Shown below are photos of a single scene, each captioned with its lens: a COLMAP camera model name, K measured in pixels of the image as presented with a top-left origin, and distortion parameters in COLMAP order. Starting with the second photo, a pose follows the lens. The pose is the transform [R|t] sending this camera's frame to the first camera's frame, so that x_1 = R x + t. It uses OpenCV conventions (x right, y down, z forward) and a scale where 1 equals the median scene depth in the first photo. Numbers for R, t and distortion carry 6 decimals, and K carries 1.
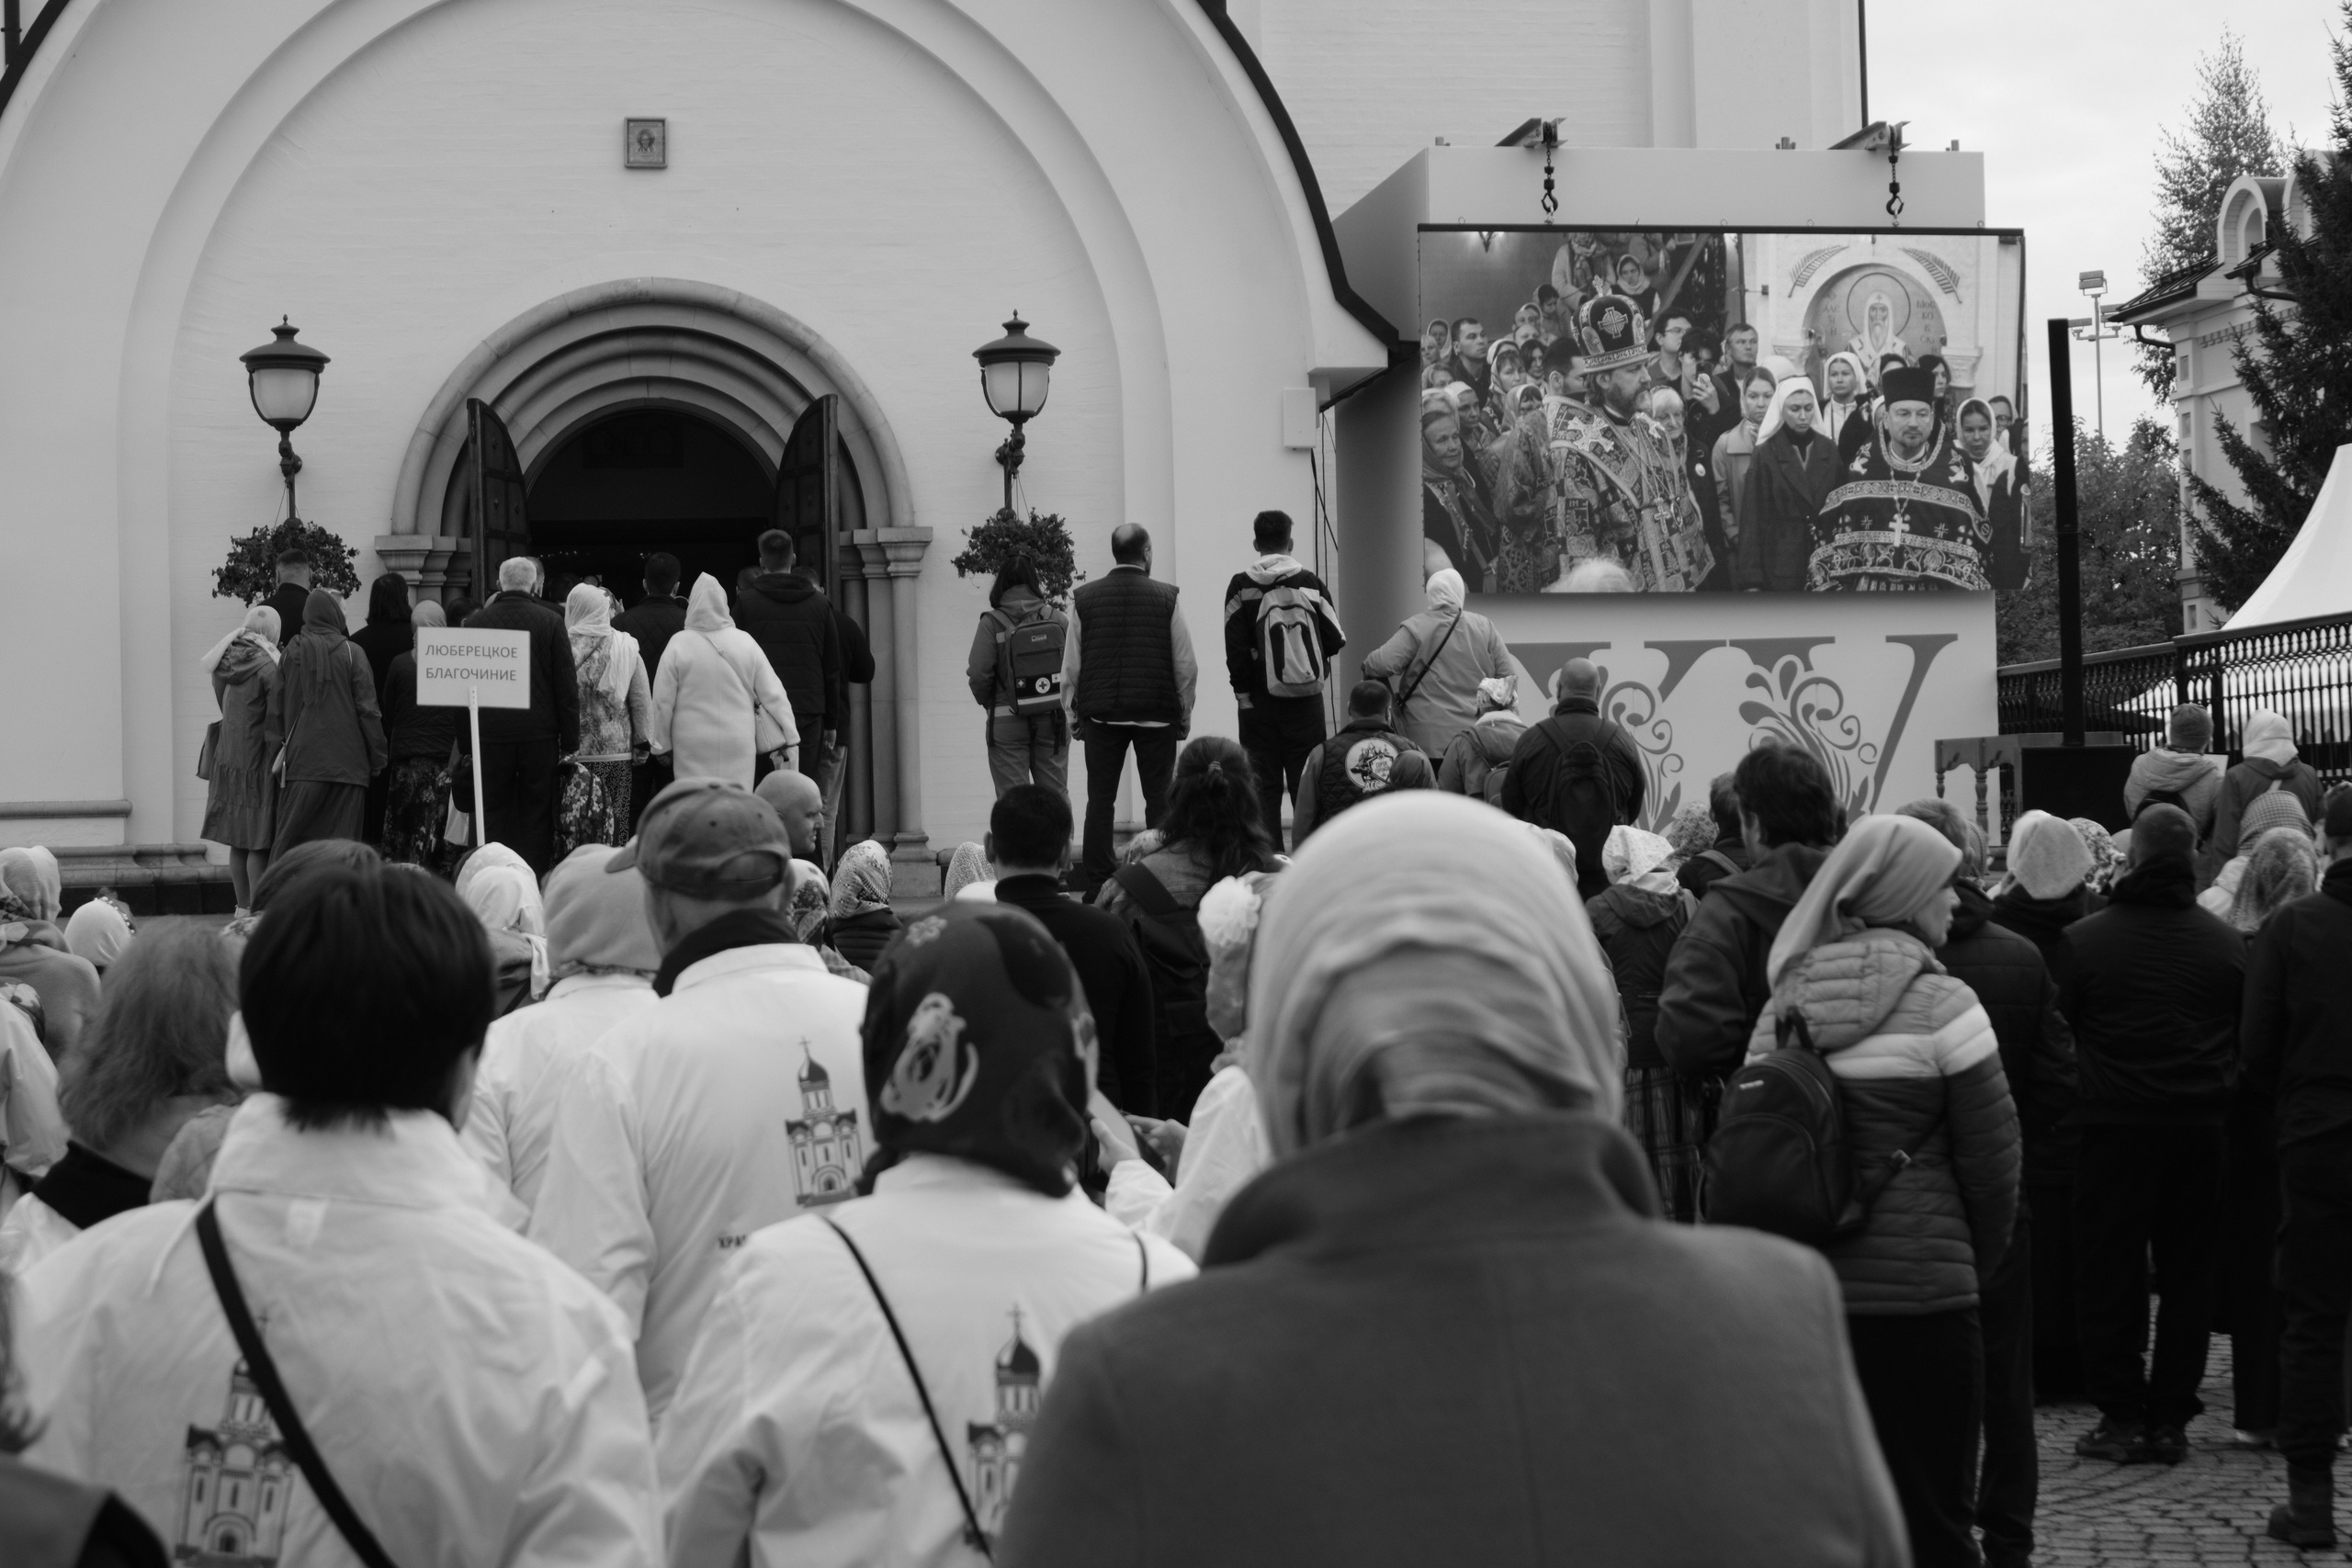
lens RADIAL K [[4585.8, 0, 1186.8], [0, 4585.8, 857.5], [0, 0, 1]] dist [-0.139214, 0.499432]
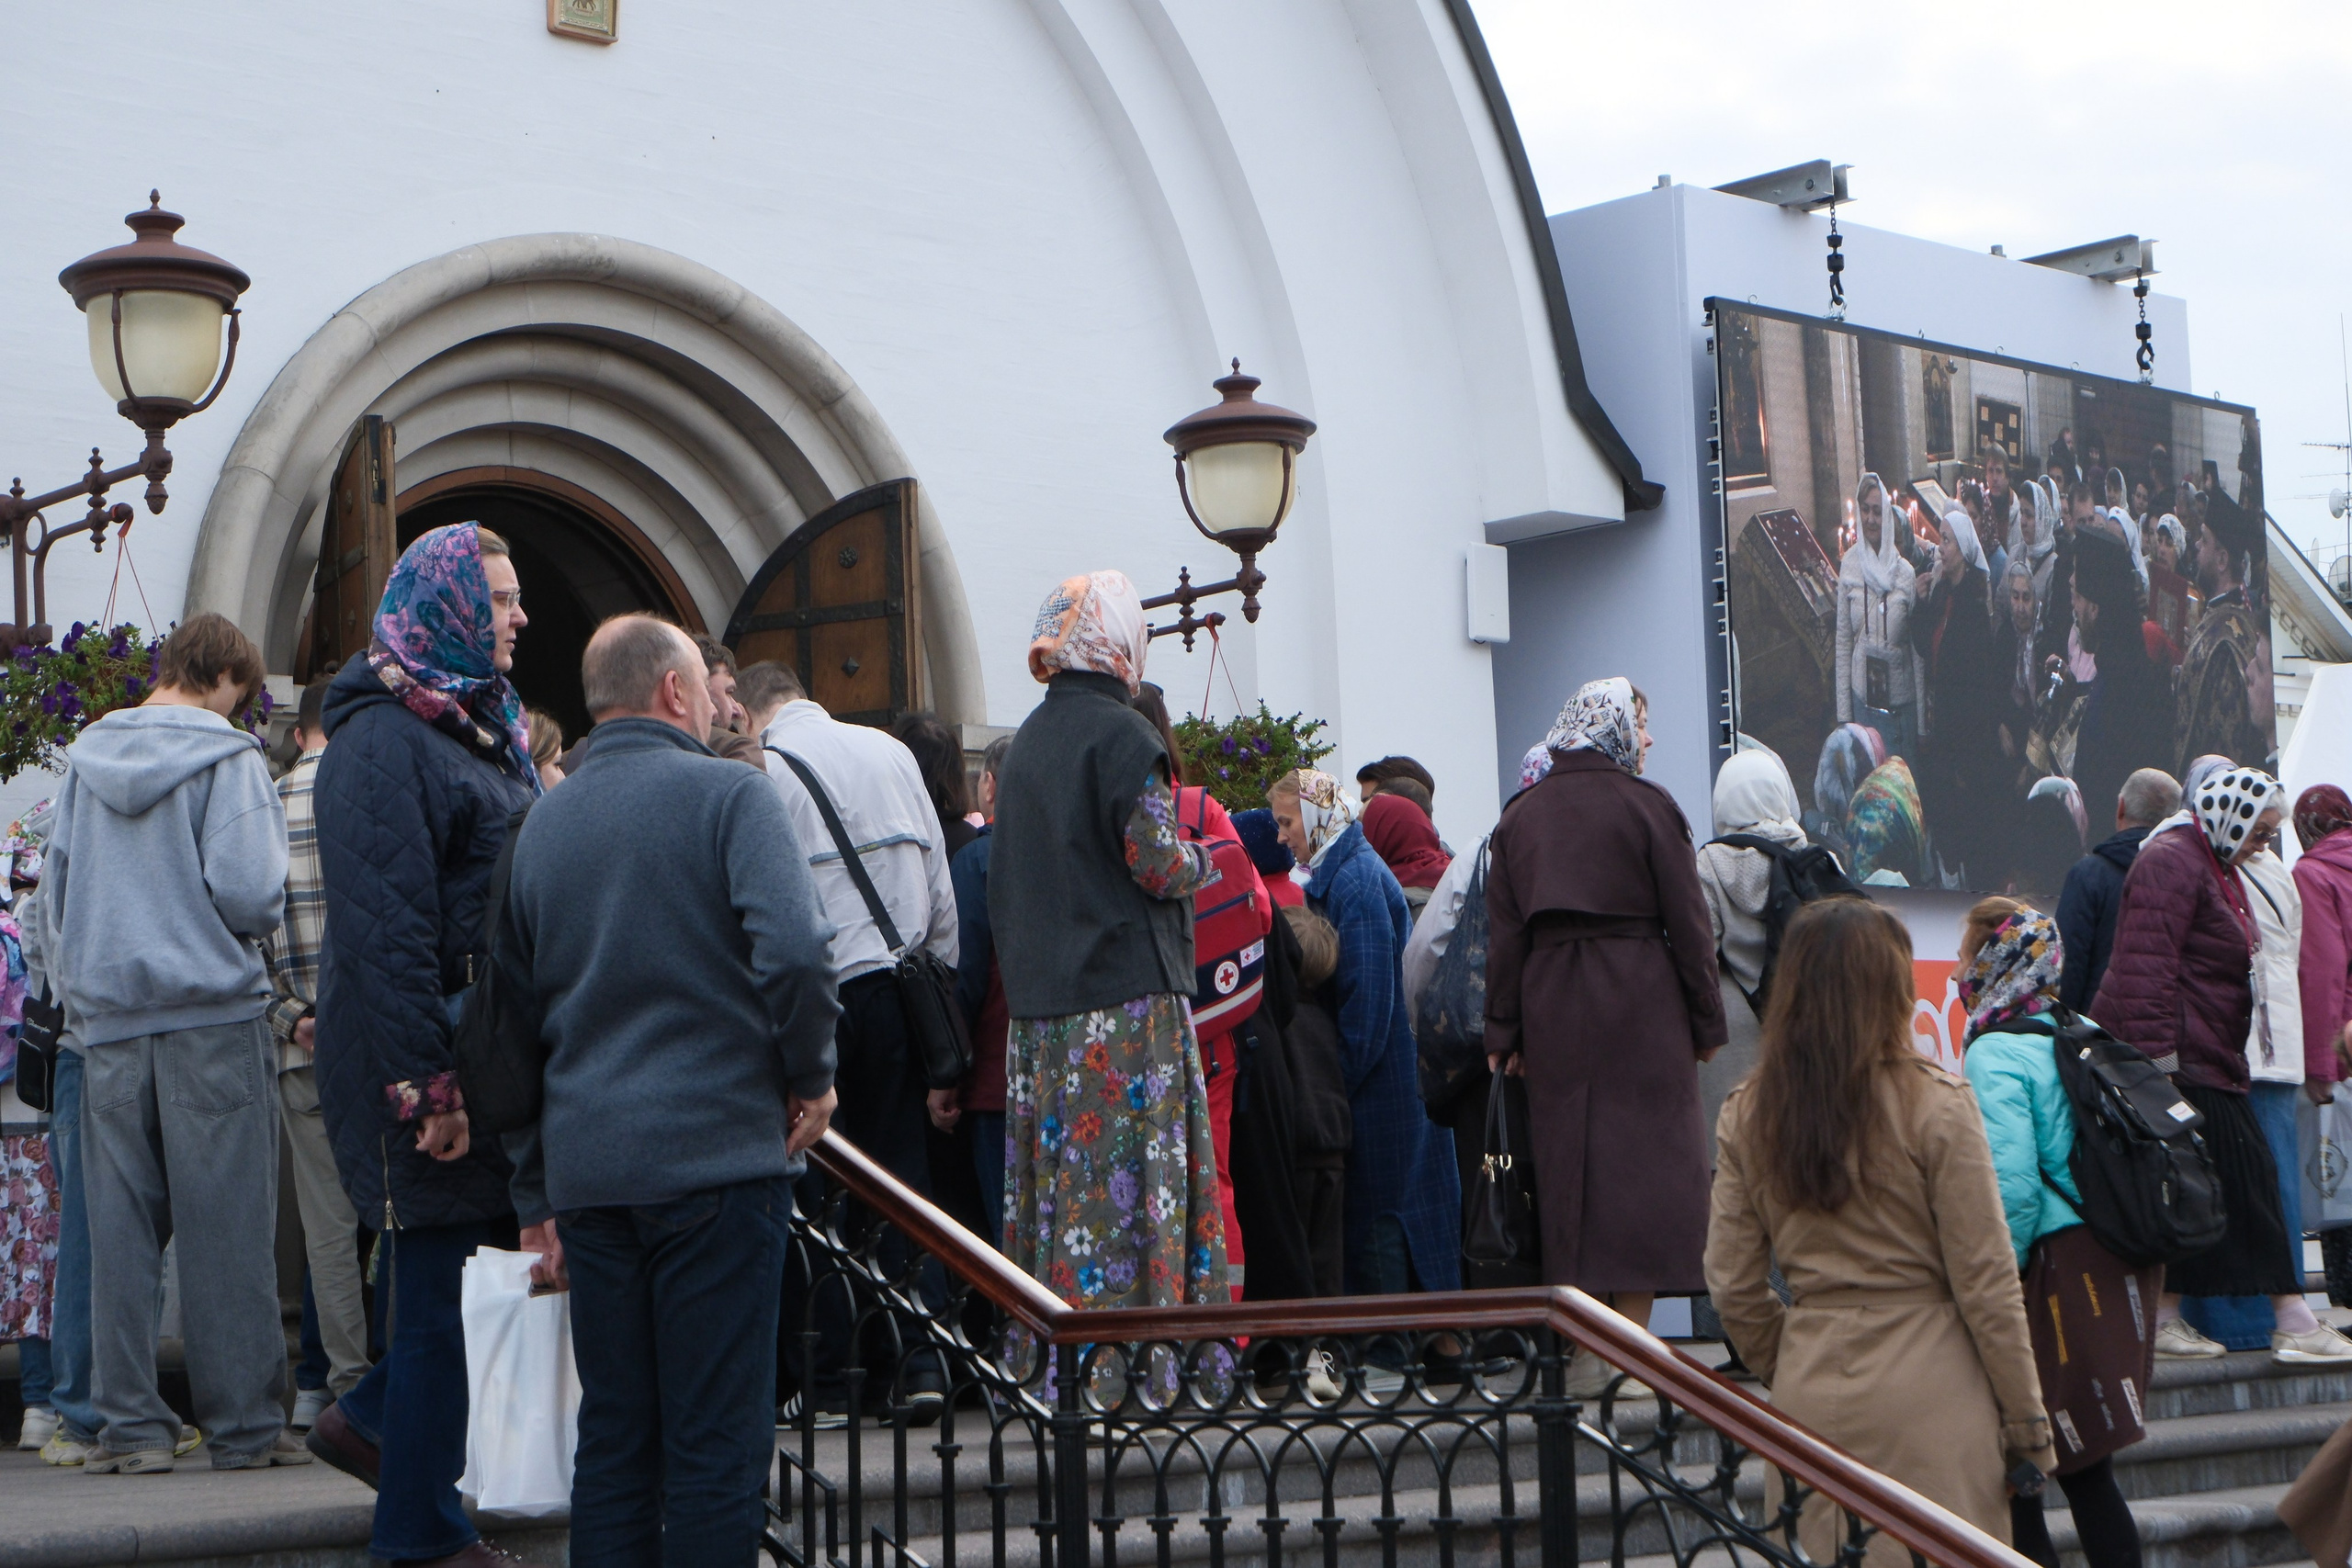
lens RADIAL K [[4567.8, 0, 1124.9], [0, 4567.8, 841.0], [0, 0, 1]] dist [-0.125808, 0.214985]
pose [[0.820833, 0.045549, 0.569349, -0.370623], [0.024004, 0.993184, -0.114063, 0.006623], [-0.570663, 0.107293, 0.814145, 0.538014]]
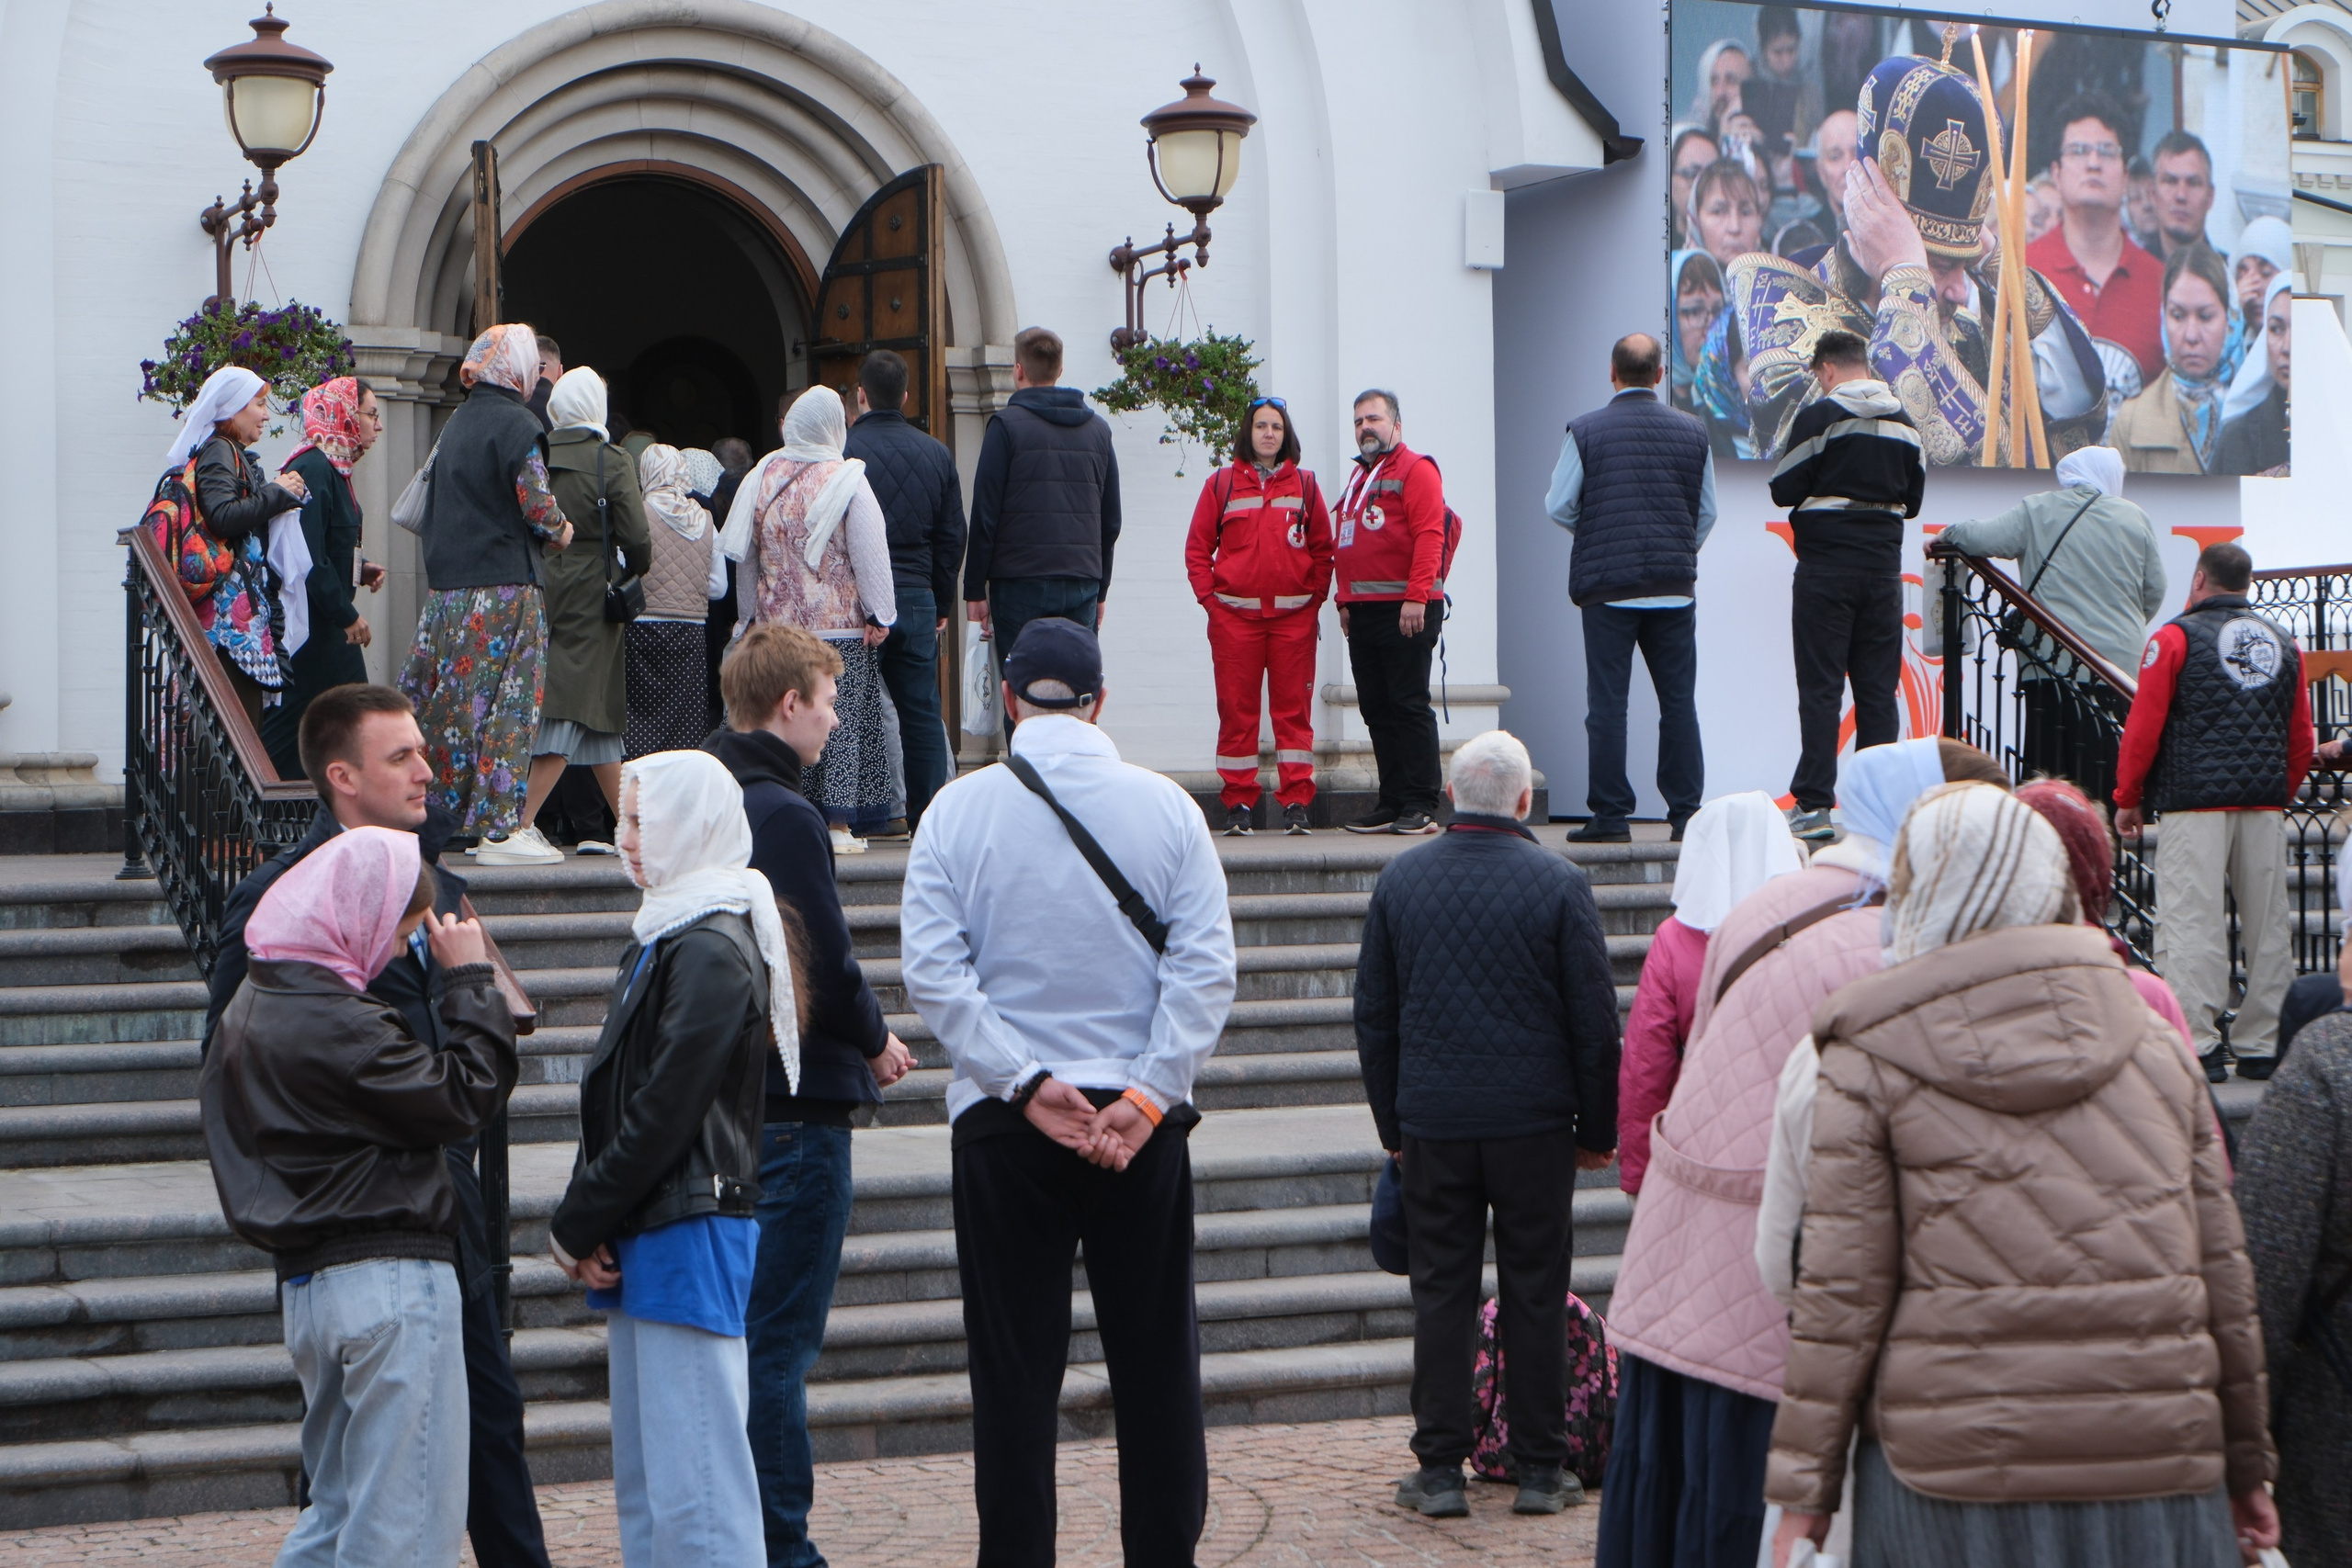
lens RADIAL K [[4586.8, 0, 1129.7], [0, 4586.8, 838.8], [0, 0, 1]] dist [-0.114072, 0.152885]
pose [[0.951402, 0.007941, 0.307848, -0.277060], [-0.008566, 0.999963, 0.000679, 0.008378], [-0.307831, -0.003283, 0.951435, 0.278900]]
